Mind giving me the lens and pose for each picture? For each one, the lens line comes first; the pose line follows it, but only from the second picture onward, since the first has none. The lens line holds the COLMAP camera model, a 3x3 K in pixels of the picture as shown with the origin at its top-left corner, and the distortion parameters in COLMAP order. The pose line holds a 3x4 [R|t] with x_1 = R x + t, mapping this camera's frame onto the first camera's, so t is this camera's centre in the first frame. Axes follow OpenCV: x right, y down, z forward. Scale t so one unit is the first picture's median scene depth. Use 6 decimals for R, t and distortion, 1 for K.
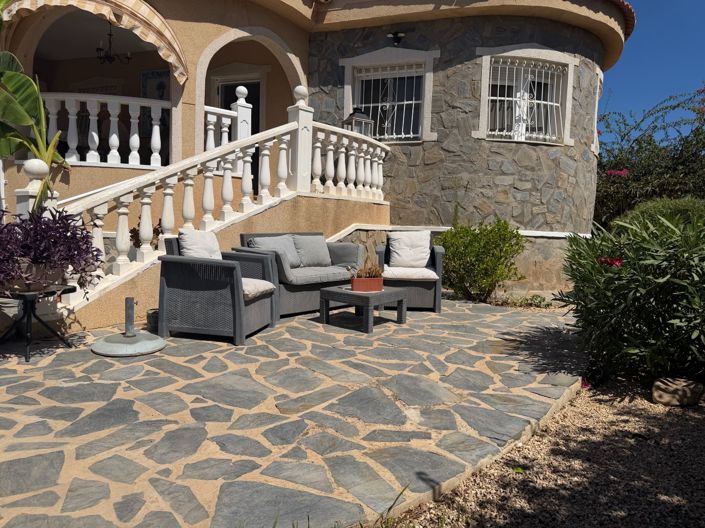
lens RADIAL K [[490.4, 0, 352.5], [0, 490.4, 259.5], [0, 0, 1]] dist [0.006564, -0.003926]
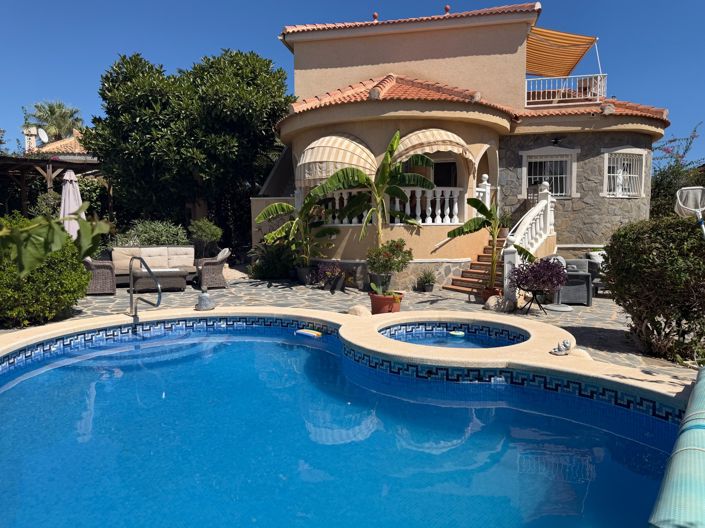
lens RADIAL K [[490.4, 0, 352.5], [0, 490.4, 268.3], [0, 0, 1]] dist [0.006564, -0.003926]
pose [[0.986342, -0.064028, 0.151757, -0.989176], [0.057685, 0.997282, 0.045842, -0.114353], [-0.154279, -0.036461, 0.987354, -0.717640]]
